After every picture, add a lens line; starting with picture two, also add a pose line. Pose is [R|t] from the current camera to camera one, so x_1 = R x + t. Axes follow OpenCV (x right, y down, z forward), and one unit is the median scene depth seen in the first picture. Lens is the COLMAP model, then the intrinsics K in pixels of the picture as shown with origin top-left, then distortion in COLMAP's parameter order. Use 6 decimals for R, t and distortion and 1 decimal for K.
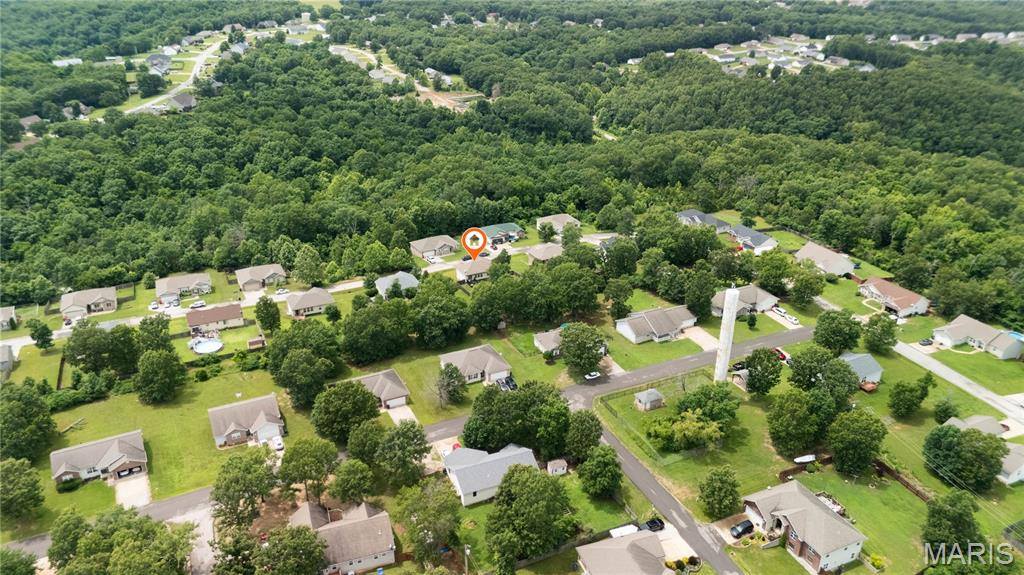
lens RADIAL K [[754.3, 0, 511.1], [0, 754.3, 287.8], [0, 0, 1]] dist [0.046905, -0.033422]
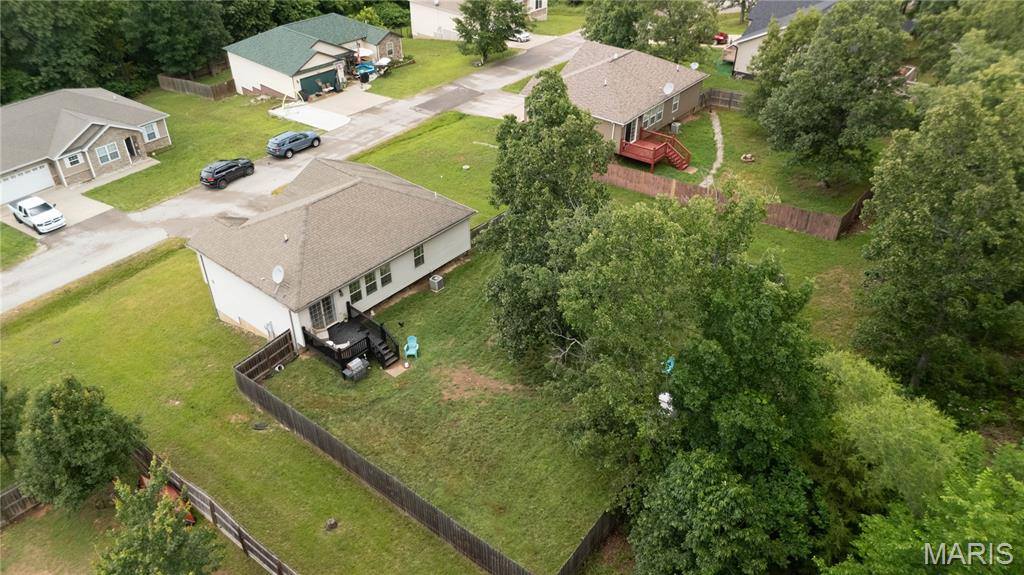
lens RADIAL K [[754.3, 0, 515.2], [0, 754.3, 287.6], [0, 0, 1]] dist [0.046905, -0.033422]
pose [[0.917654, -0.230908, 0.323409, -0.049328], [0.170766, 0.964015, 0.203752, -0.031147], [-0.358819, -0.131746, 0.924063, 0.626886]]
